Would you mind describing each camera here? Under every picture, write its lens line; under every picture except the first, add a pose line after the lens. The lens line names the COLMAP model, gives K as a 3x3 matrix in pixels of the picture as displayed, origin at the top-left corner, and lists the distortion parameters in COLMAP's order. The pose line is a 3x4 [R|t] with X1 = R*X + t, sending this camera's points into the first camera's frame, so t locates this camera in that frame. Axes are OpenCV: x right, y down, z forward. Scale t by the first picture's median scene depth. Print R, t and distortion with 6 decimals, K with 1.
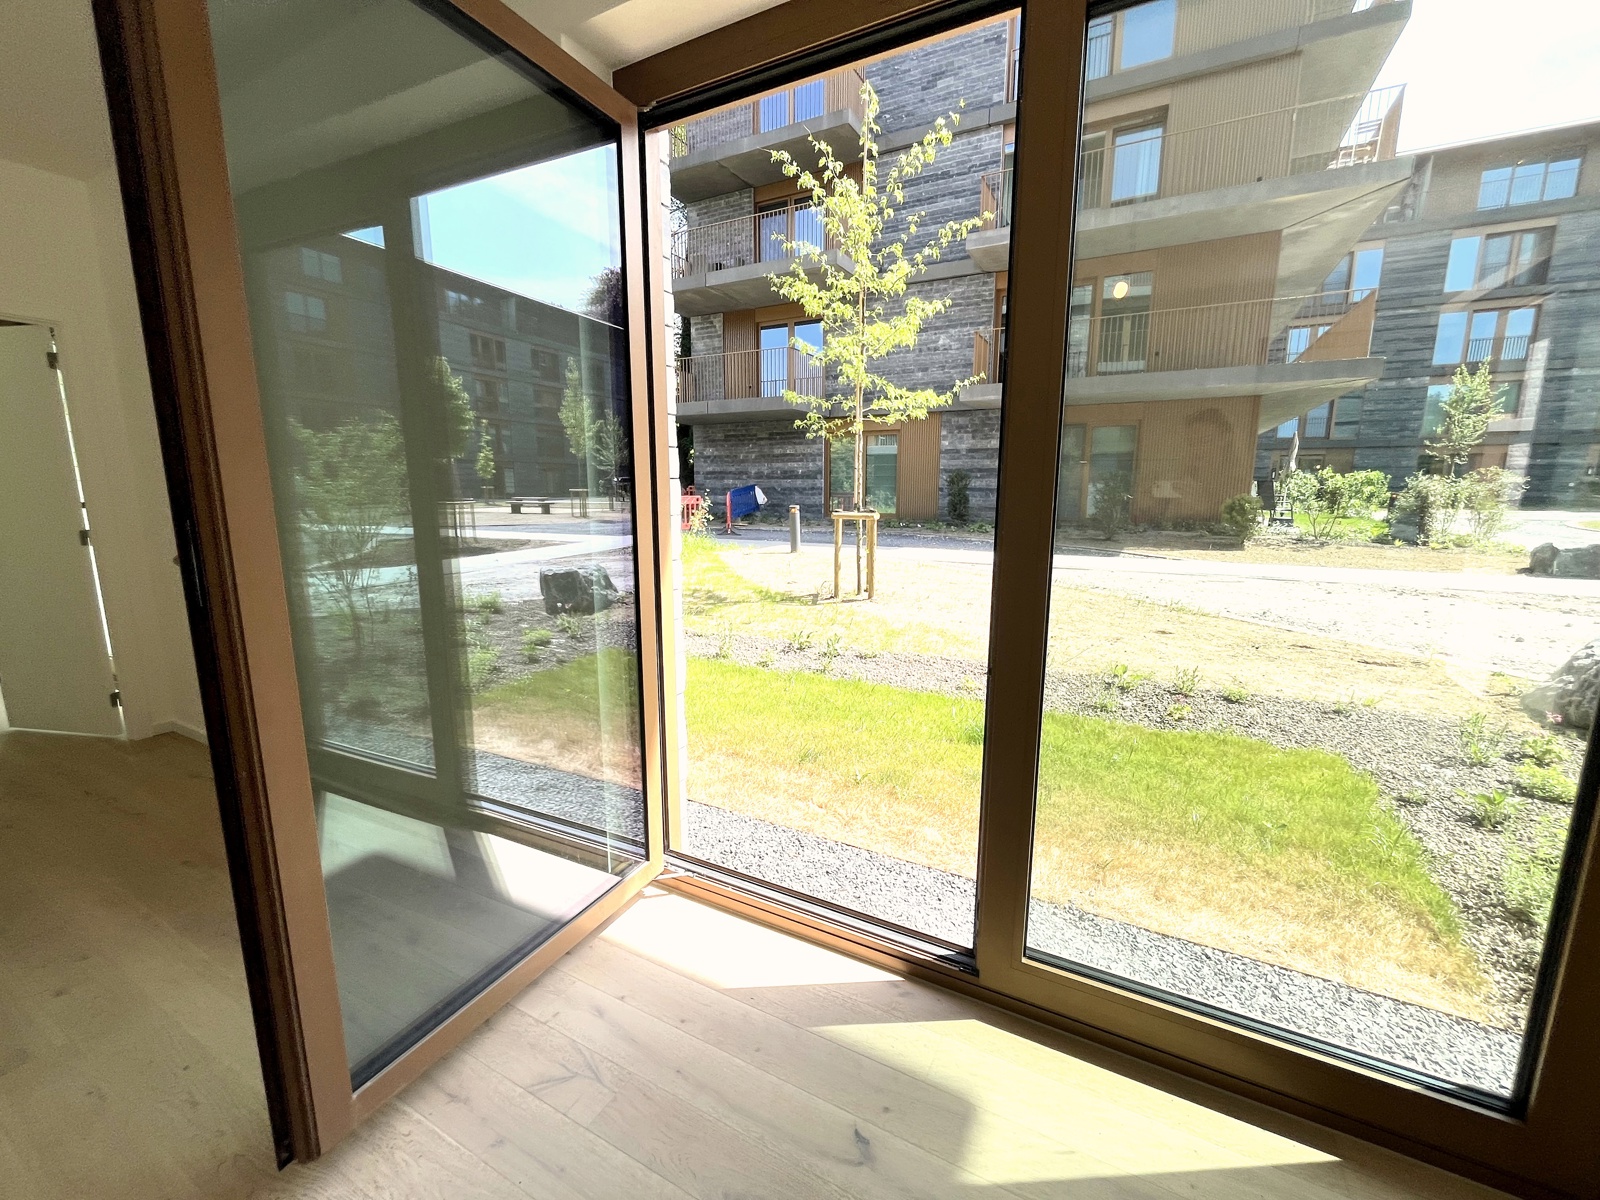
lens RADIAL K [[648.9, 0, 796.0], [0, 648.9, 598.1], [0, 0, 1]] dist [-0.002742, -0.000146]
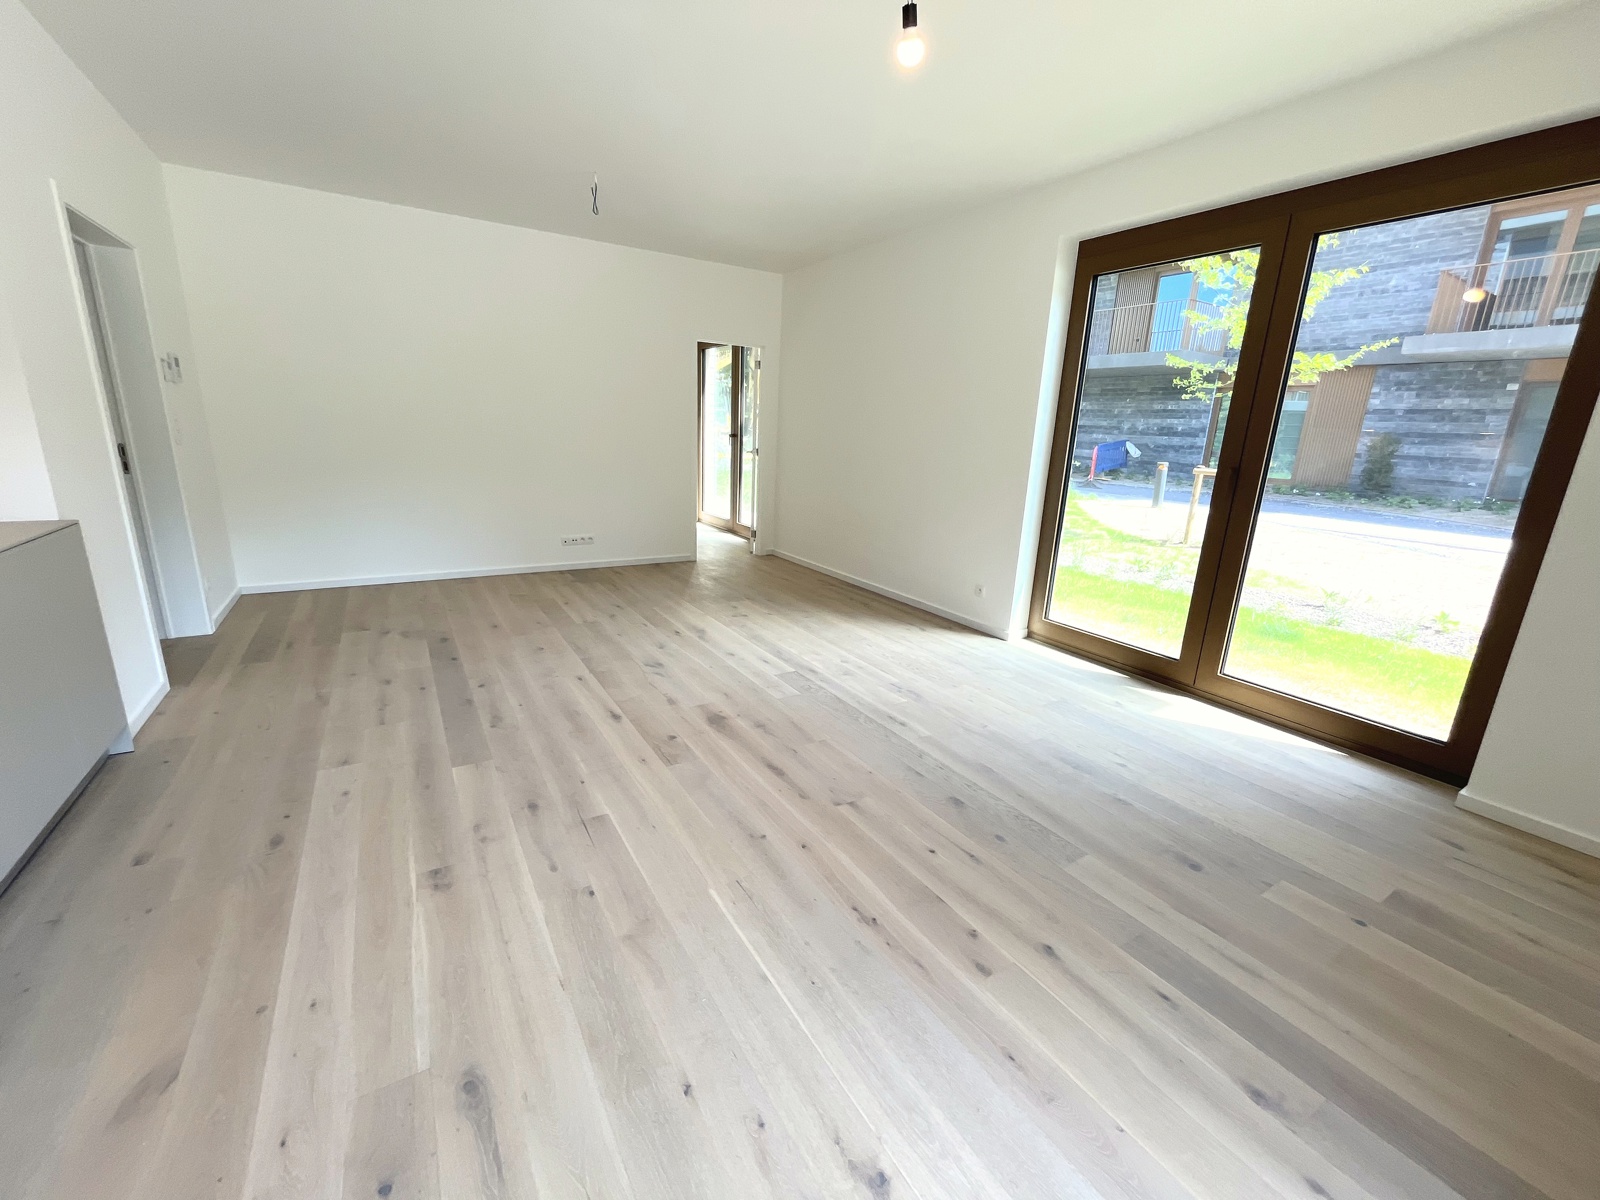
lens RADIAL K [[648.9, 0, 796.0], [0, 648.9, 598.1], [0, 0, 1]] dist [-0.002742, -0.000146]
pose [[0.865454, 0.159472, -0.474930, 0.011547], [-0.123325, 0.986629, 0.106558, 0.024664], [0.485572, -0.033650, 0.873549, -0.147542]]
